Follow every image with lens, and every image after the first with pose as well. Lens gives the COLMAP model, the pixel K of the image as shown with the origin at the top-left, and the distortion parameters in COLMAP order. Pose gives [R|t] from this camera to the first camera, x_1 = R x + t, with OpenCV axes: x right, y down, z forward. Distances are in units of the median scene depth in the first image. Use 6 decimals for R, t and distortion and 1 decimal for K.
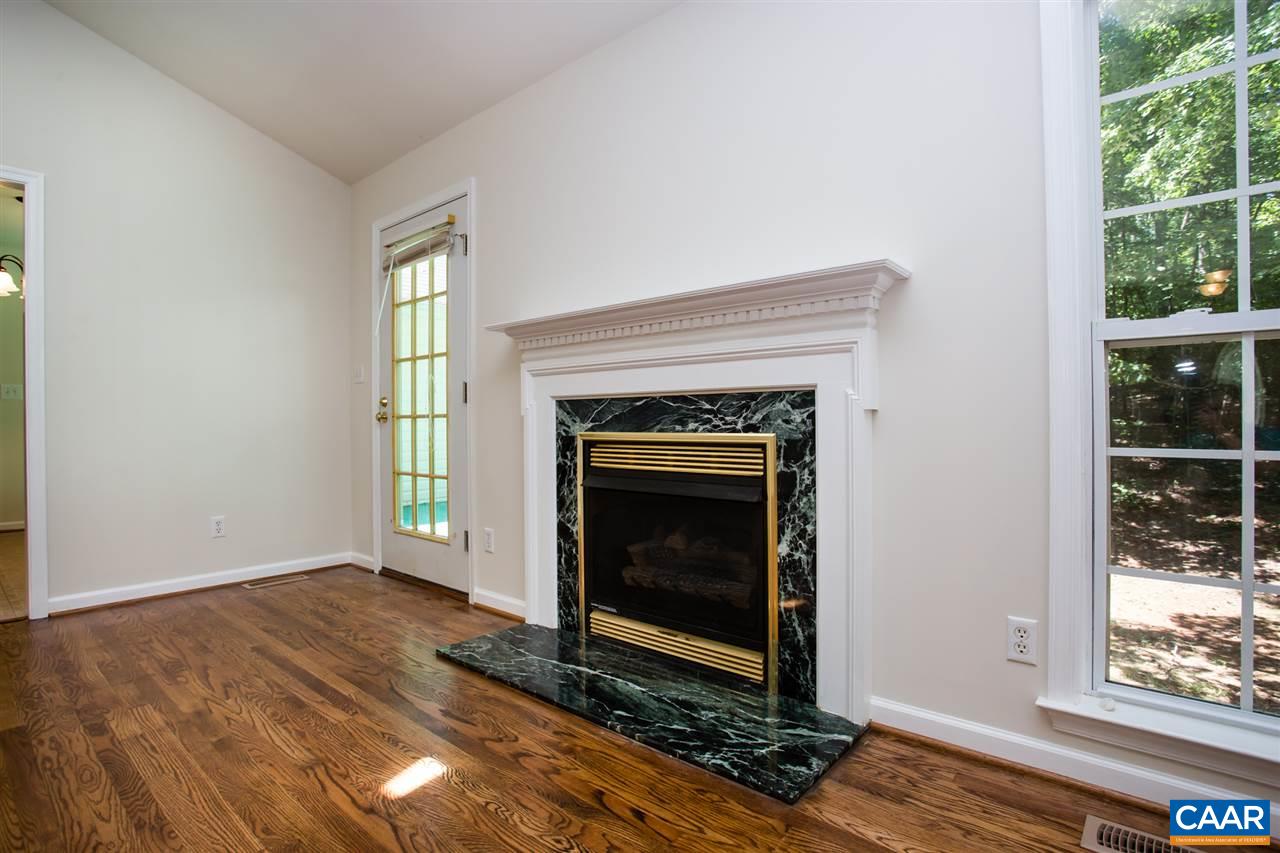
lens RADIAL K [[635.7, 0, 620.7], [0, 635.7, 425.1], [0, 0, 1]] dist [-0.068303, 0.025783]
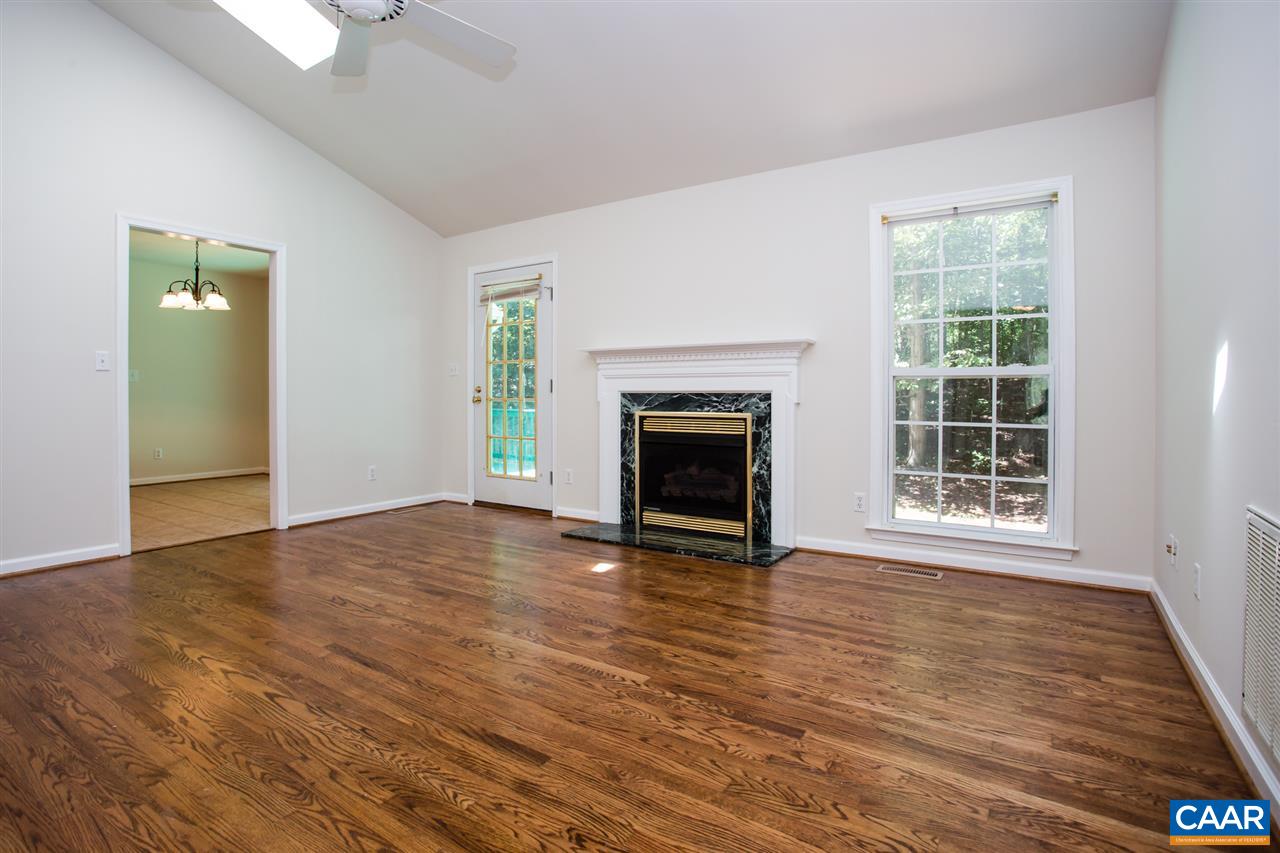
lens RADIAL K [[635.7, 0, 613.0], [0, 635.7, 396.0], [0, 0, 1]] dist [-0.068303, 0.025783]
pose [[0.992414, 0.008242, 0.122667, -0.410845], [-0.007660, 0.999957, -0.005221, -0.026273], [-0.122705, 0.004242, 0.992434, -0.894169]]
